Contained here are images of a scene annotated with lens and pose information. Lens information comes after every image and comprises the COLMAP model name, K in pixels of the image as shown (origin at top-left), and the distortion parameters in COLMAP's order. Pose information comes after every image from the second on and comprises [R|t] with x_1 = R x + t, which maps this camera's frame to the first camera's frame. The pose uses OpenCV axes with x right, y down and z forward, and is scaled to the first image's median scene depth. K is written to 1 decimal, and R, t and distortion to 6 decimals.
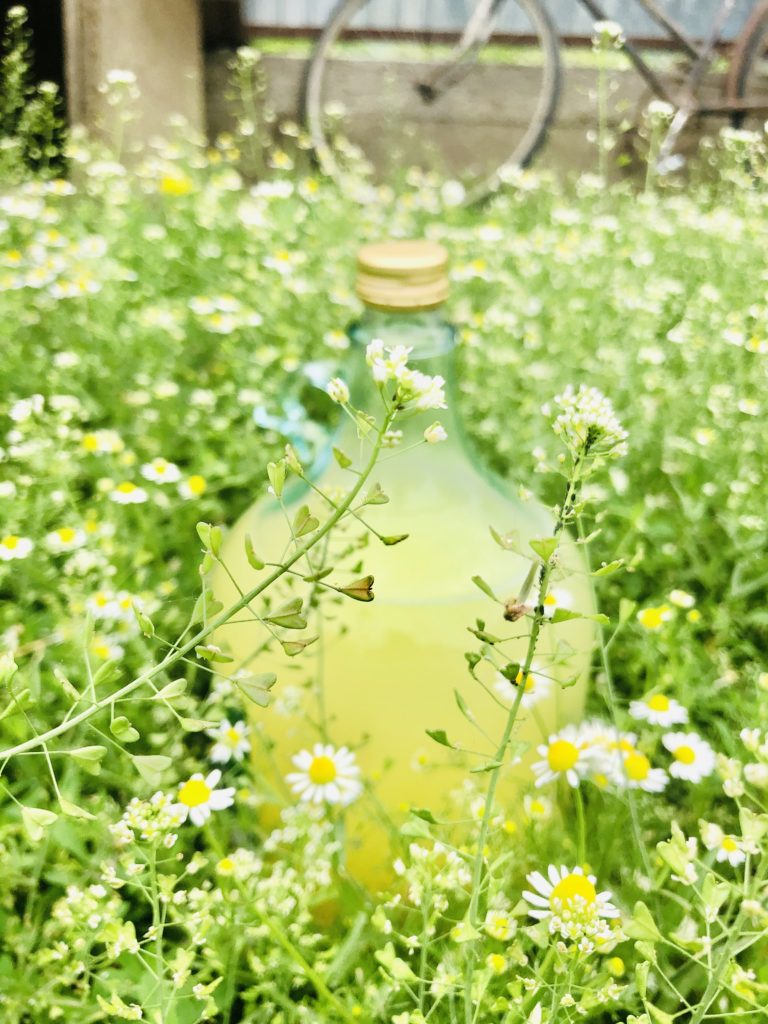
lens RADIAL K [[844.6, 0, 381.9], [0, 844.6, 482.4], [0, 0, 1]] dist [-0.059057, 0.005951]
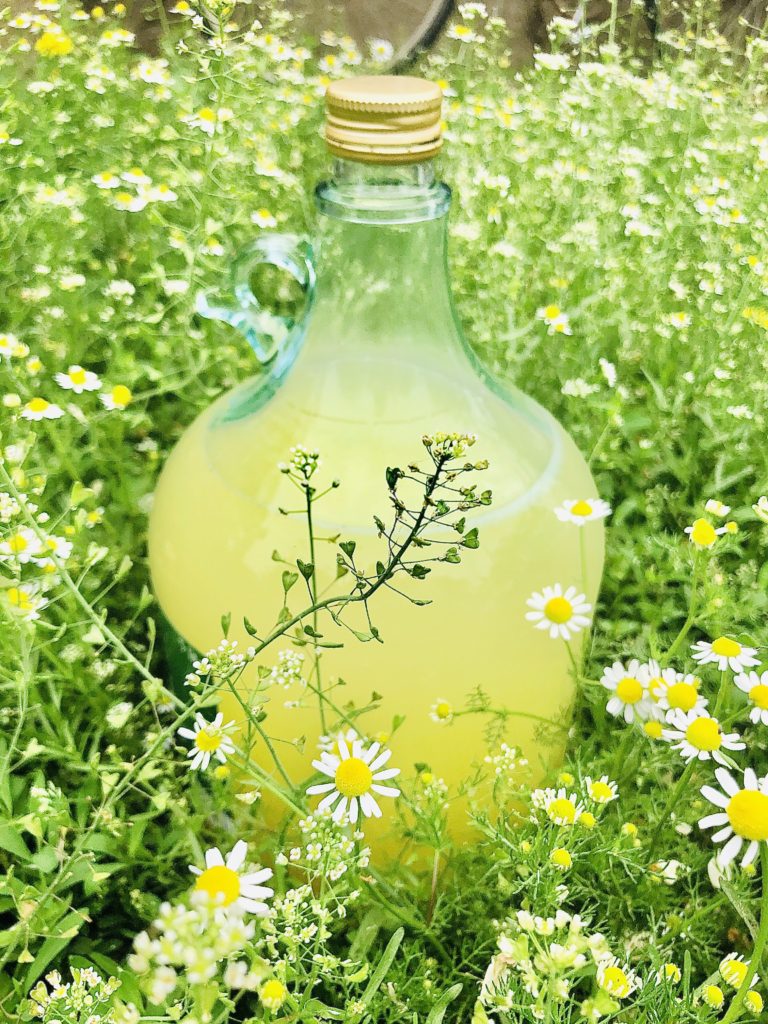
lens RADIAL K [[844.6, 0, 381.9], [0, 844.6, 482.4], [0, 0, 1]] dist [-0.059057, 0.005951]
pose [[0.992454, -0.049764, 0.112068, -0.053485], [0.035442, 0.991353, 0.126344, -0.005473], [-0.117387, -0.121419, 0.985636, 0.120883]]
